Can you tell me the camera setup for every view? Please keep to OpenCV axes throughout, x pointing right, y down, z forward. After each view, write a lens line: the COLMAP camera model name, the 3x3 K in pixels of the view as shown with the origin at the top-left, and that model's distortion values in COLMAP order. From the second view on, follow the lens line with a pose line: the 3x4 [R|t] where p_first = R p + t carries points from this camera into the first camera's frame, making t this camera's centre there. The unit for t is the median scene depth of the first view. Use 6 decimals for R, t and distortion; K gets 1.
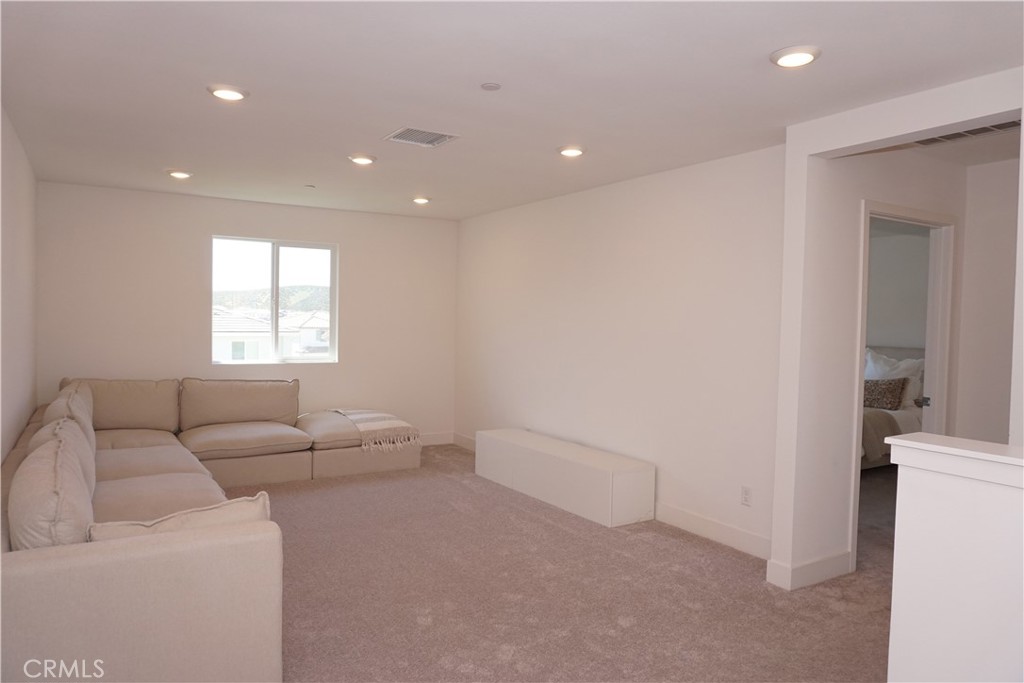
lens RADIAL K [[684.0, 0, 510.9], [0, 684.0, 342.7], [0, 0, 1]] dist [-0.052102, 0.035544]
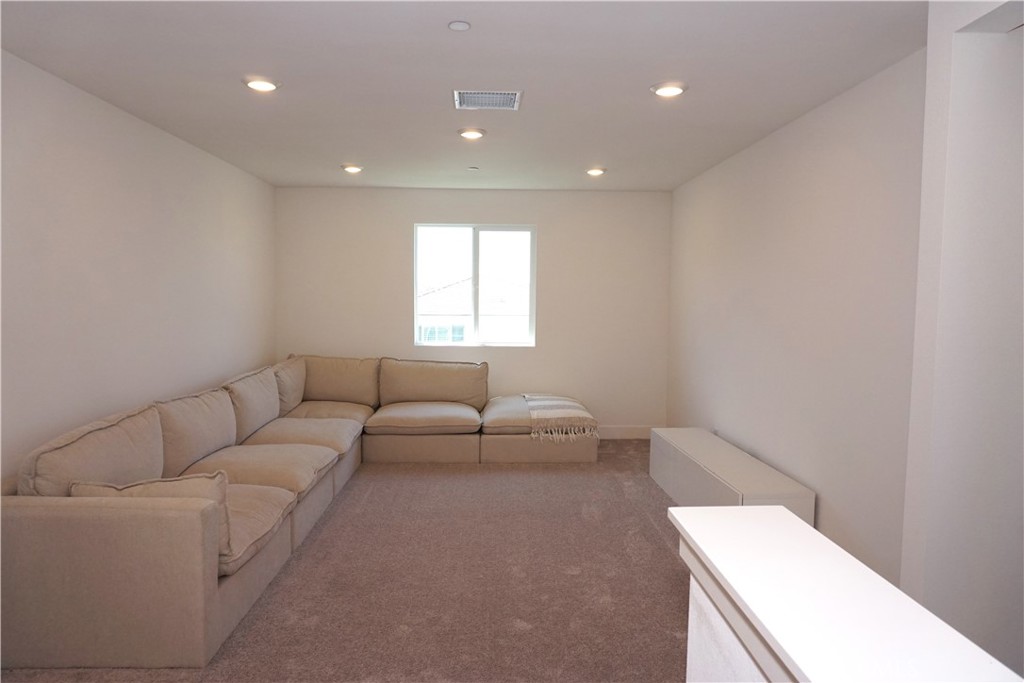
lens RADIAL K [[684.0, 0, 510.9], [0, 684.0, 342.7], [0, 0, 1]] dist [-0.052102, 0.035544]
pose [[0.871386, 0.022109, -0.490100, 0.222283], [-0.011396, 0.999627, 0.024831, -0.000655], [0.490466, -0.016052, 0.871312, 0.144560]]
